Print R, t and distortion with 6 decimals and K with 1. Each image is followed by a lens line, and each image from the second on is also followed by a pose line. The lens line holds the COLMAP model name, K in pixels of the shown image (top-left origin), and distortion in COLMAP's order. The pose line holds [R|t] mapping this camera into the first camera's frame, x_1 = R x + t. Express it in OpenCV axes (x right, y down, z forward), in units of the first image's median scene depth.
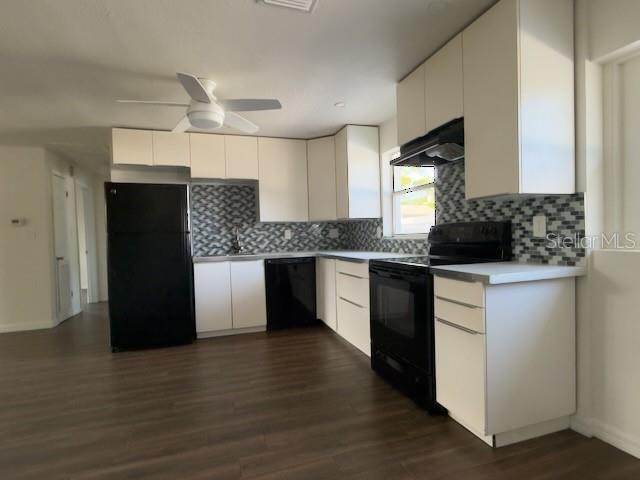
lens RADIAL K [[341.7, 0, 324.2], [0, 341.7, 240.5], [0, 0, 1]] dist [0.007920, -0.002463]
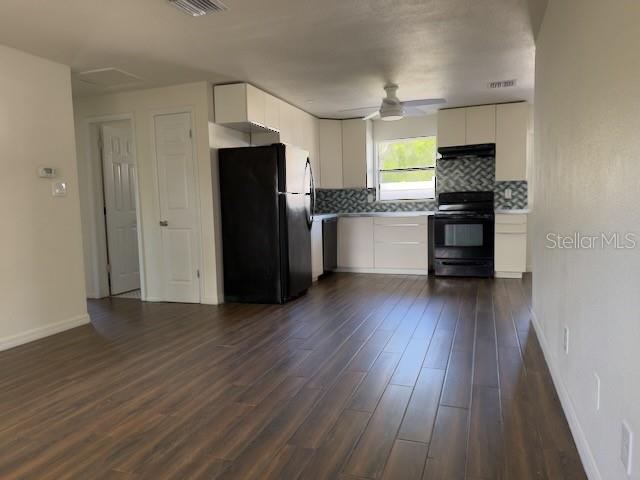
lens RADIAL K [[447.2, 0, 315.2], [0, 447.2, 240.5], [0, 0, 1]] dist [0.006141, -0.003355]
pose [[0.639529, -0.060575, 0.766377, -1.973703], [0.026853, 0.998043, 0.056478, 0.054216], [-0.768298, -0.015540, 0.639904, 0.021510]]
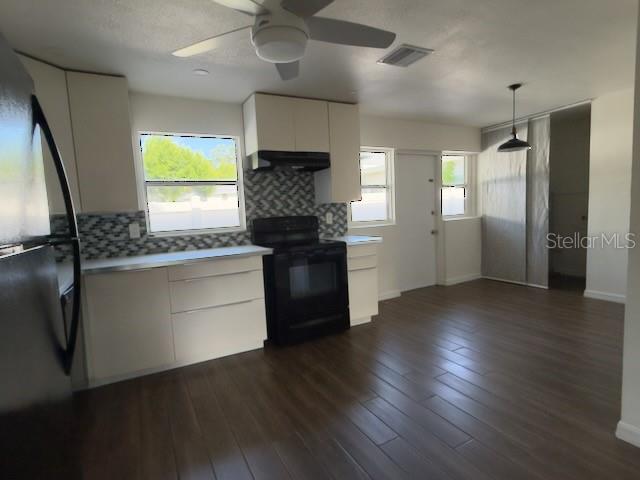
lens RADIAL K [[341.7, 0, 318.8], [0, 341.7, 241.7], [0, 0, 1]] dist [0.007920, -0.002463]
pose [[-0.160217, -0.037418, 0.986372, -0.966718], [0.077618, 0.995710, 0.050379, -0.008000], [-0.984025, 0.084631, -0.156625, 1.026018]]
